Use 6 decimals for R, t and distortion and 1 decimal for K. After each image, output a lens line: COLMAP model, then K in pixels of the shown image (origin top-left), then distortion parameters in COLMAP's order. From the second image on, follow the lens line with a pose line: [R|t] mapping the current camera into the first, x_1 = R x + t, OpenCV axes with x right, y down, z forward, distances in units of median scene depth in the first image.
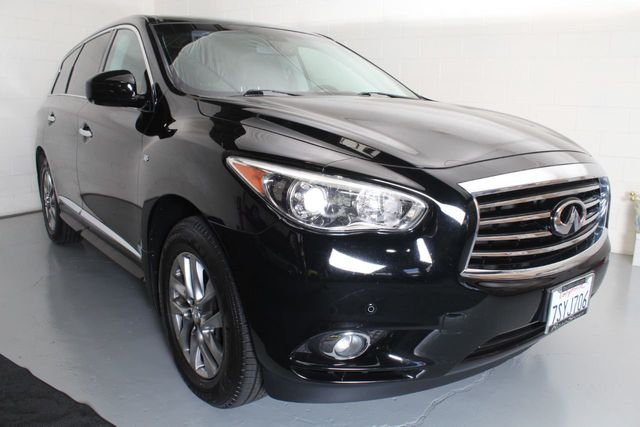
lens RADIAL K [[522.8, 0, 320.3], [0, 522.8, 209.3], [0, 0, 1]] dist [-0.105152, 0.002391]
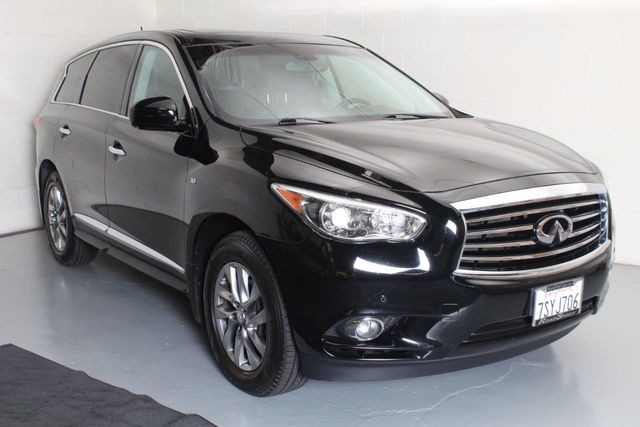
lens RADIAL K [[789.4, 0, 319.4], [0, 789.4, 214.2], [0, 0, 1]] dist [-0.055809, 0.000000]
pose [[0.998412, -0.008385, -0.055710, 0.039381], [0.007469, 0.999834, -0.016622, 0.005875], [0.055840, 0.016180, 0.998309, -0.829392]]
